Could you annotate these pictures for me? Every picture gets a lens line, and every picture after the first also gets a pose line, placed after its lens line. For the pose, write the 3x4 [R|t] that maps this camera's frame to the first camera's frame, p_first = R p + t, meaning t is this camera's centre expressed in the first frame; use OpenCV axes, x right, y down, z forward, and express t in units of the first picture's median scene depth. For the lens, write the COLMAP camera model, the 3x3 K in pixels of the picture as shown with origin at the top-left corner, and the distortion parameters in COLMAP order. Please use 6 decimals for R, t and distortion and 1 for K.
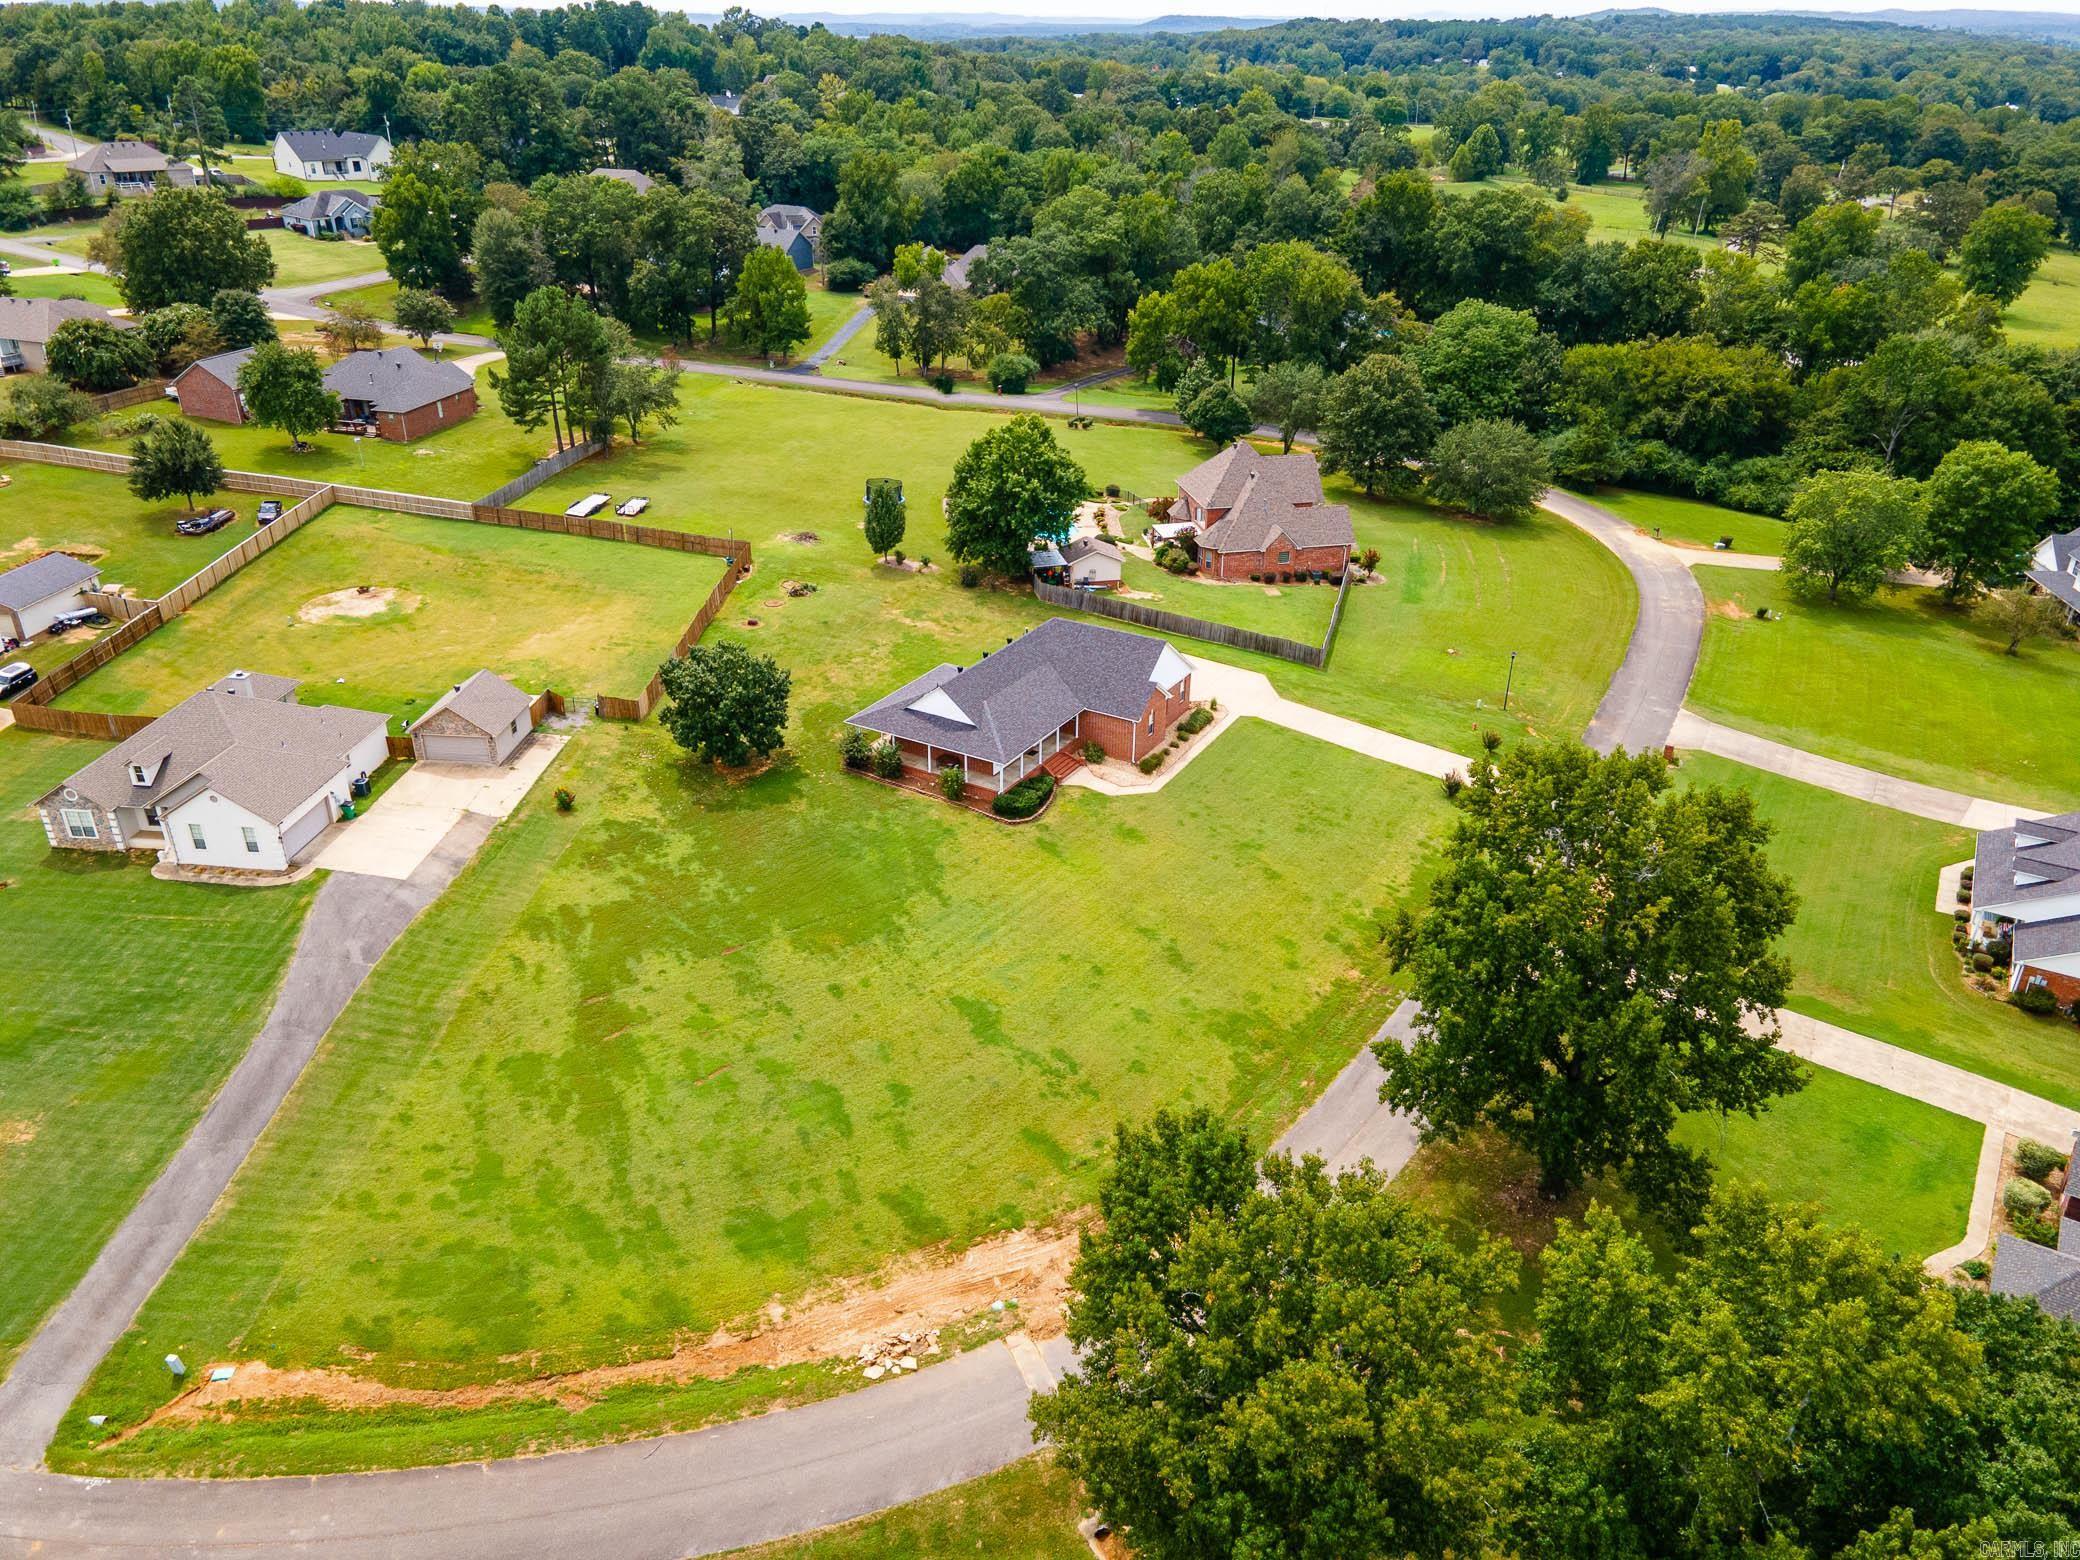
lens RADIAL K [[1504.7, 0, 1035.2], [0, 1504.7, 775.0], [0, 0, 1]] dist [0.044297, 0.010977]
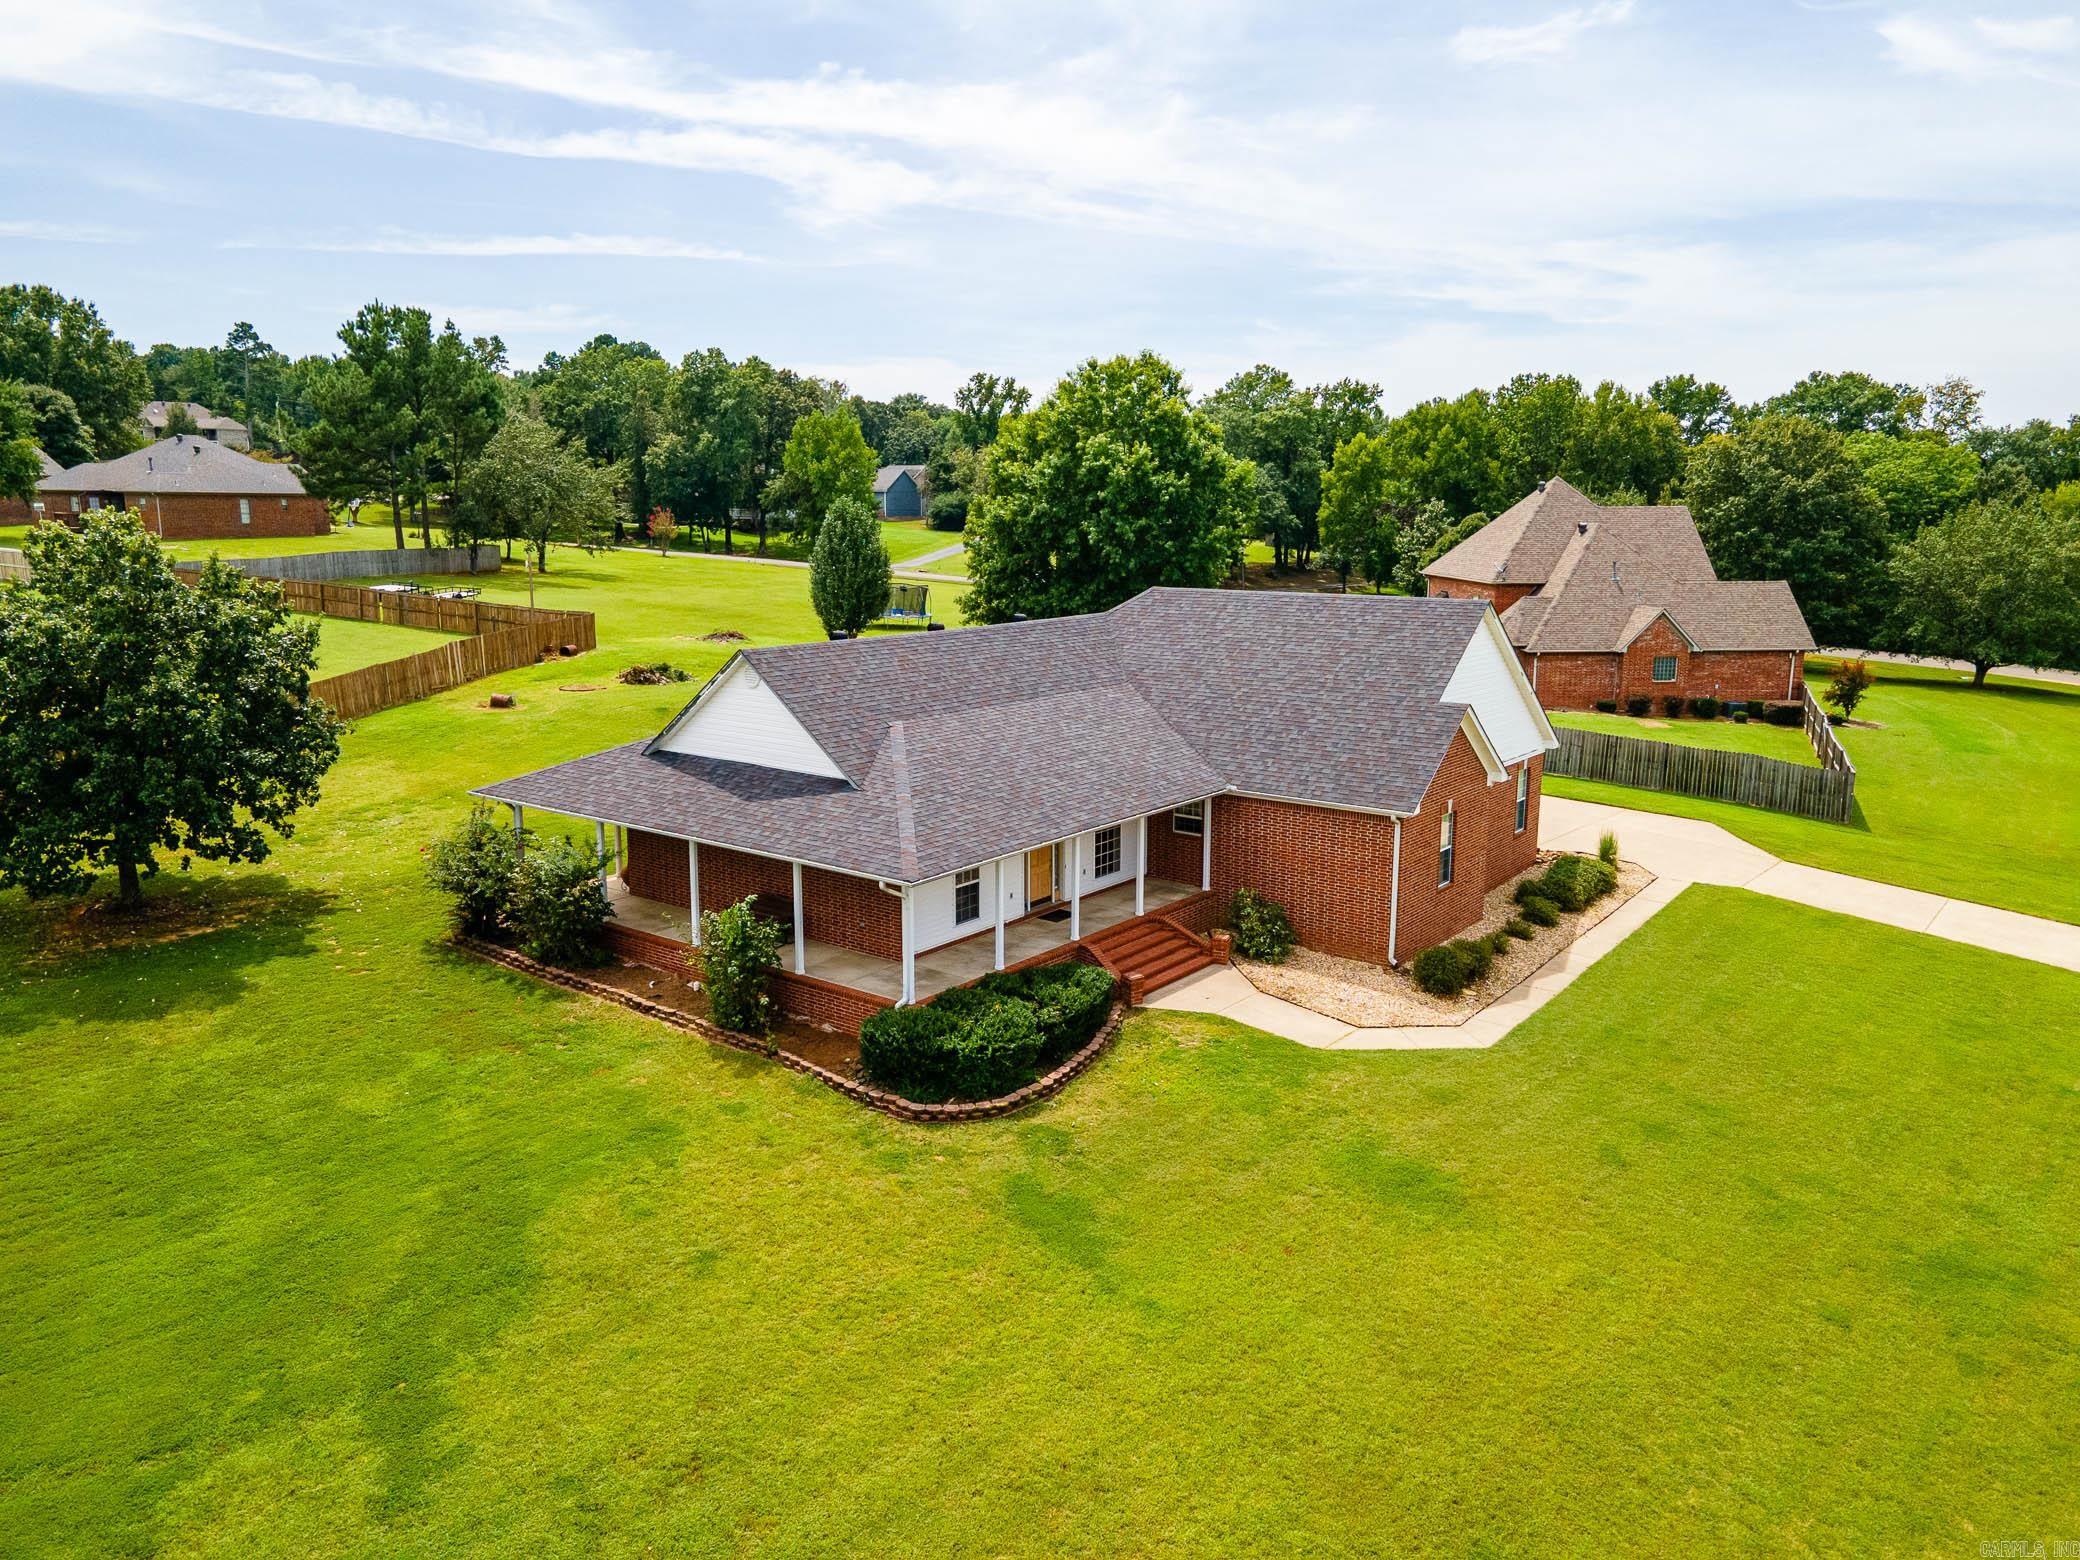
lens RADIAL K [[1530.0, 0, 1025.3], [0, 1530.0, 782.1], [0, 0, 1]] dist [0.044470, 0.003449]
pose [[0.992626, 0.018028, -0.119873, 0.029614], [-0.049144, 0.963816, -0.261998, 0.042711], [0.110813, 0.265957, 0.957595, 0.715517]]
